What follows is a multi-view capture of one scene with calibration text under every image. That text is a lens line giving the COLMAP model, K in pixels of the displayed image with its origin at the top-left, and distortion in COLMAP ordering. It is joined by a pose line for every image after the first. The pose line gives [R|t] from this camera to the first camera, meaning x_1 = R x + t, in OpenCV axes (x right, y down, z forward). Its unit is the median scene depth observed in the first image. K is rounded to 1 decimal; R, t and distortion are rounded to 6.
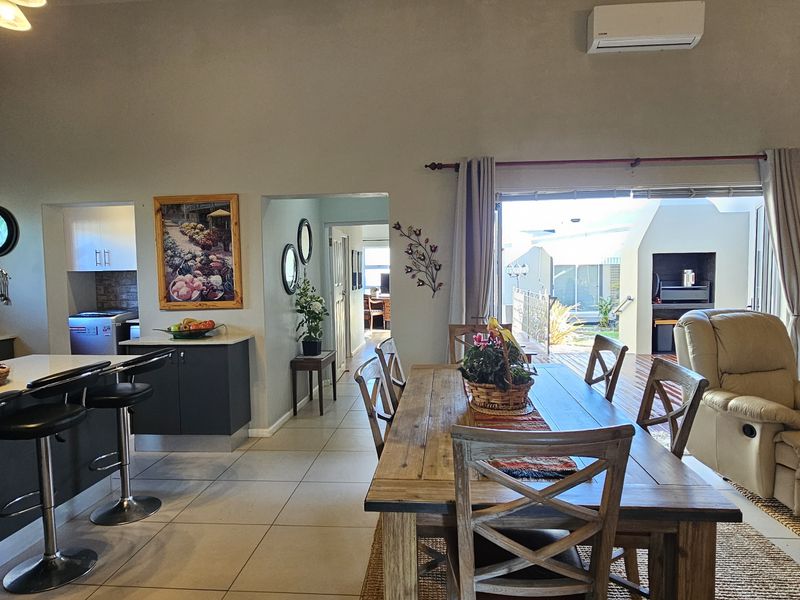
lens RADIAL K [[521.5, 0, 393.0], [0, 521.5, 304.6], [0, 0, 1]] dist [-0.003002, -0.000727]
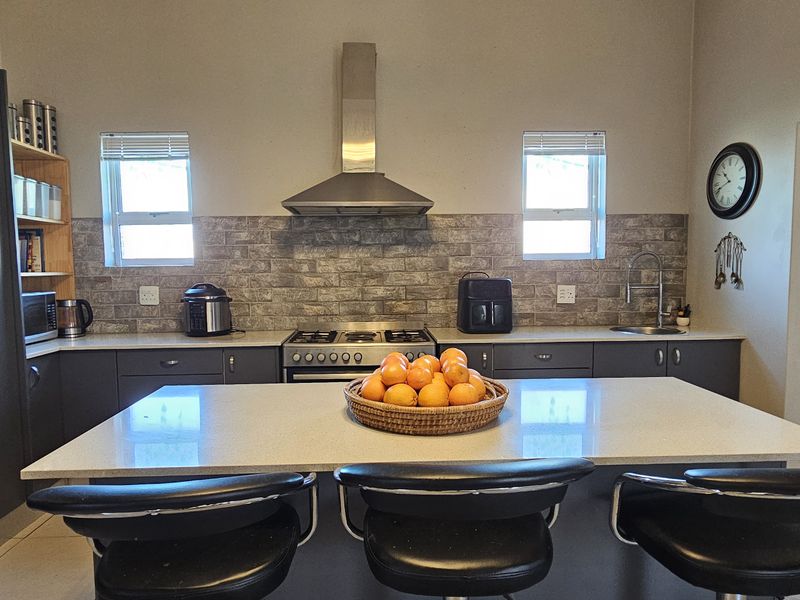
lens RADIAL K [[521.5, 0, 393.0], [0, 521.5, 304.6], [0, 0, 1]] dist [-0.003002, -0.000727]
pose [[0.136157, 0.086439, -0.986909, -0.140014], [-0.054336, 0.995338, 0.079681, -0.009630], [0.989196, 0.042776, 0.140219, 0.492865]]
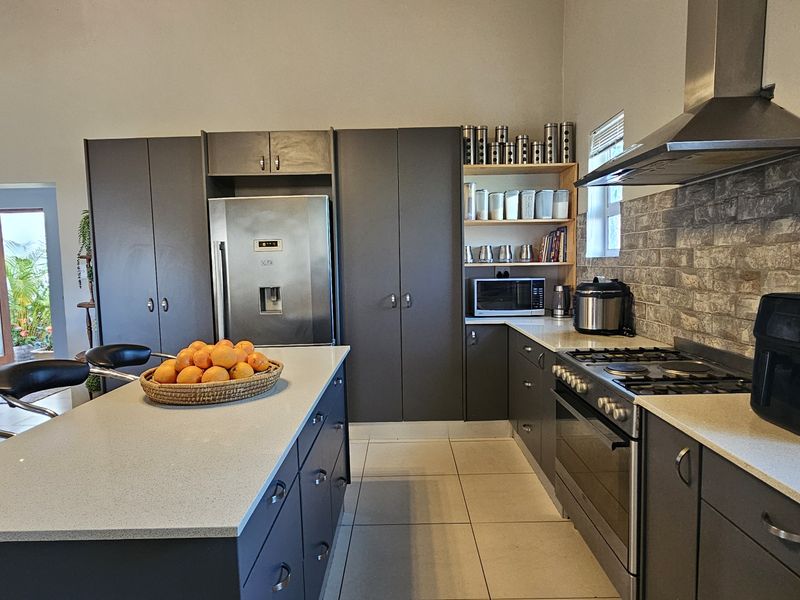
lens RADIAL K [[521.5, 0, 393.0], [0, 521.5, 304.6], [0, 0, 1]] dist [-0.003002, -0.000727]
pose [[-0.996254, 0.045005, -0.073837, -0.608856], [0.033657, 0.988368, 0.148309, -0.041768], [0.079653, 0.145268, -0.986181, 1.011354]]
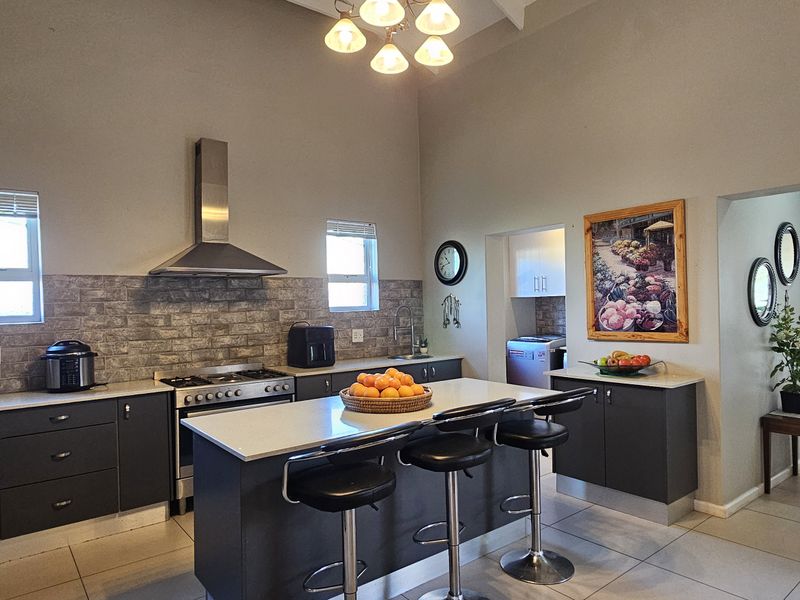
lens RADIAL K [[521.5, 0, 393.0], [0, 521.5, 304.6], [0, 0, 1]] dist [-0.003002, -0.000727]
pose [[0.687248, 0.000558, -0.726422, -0.023726], [-0.034205, 0.998915, -0.031593, -0.010148], [0.725617, 0.046559, 0.686522, 0.134585]]
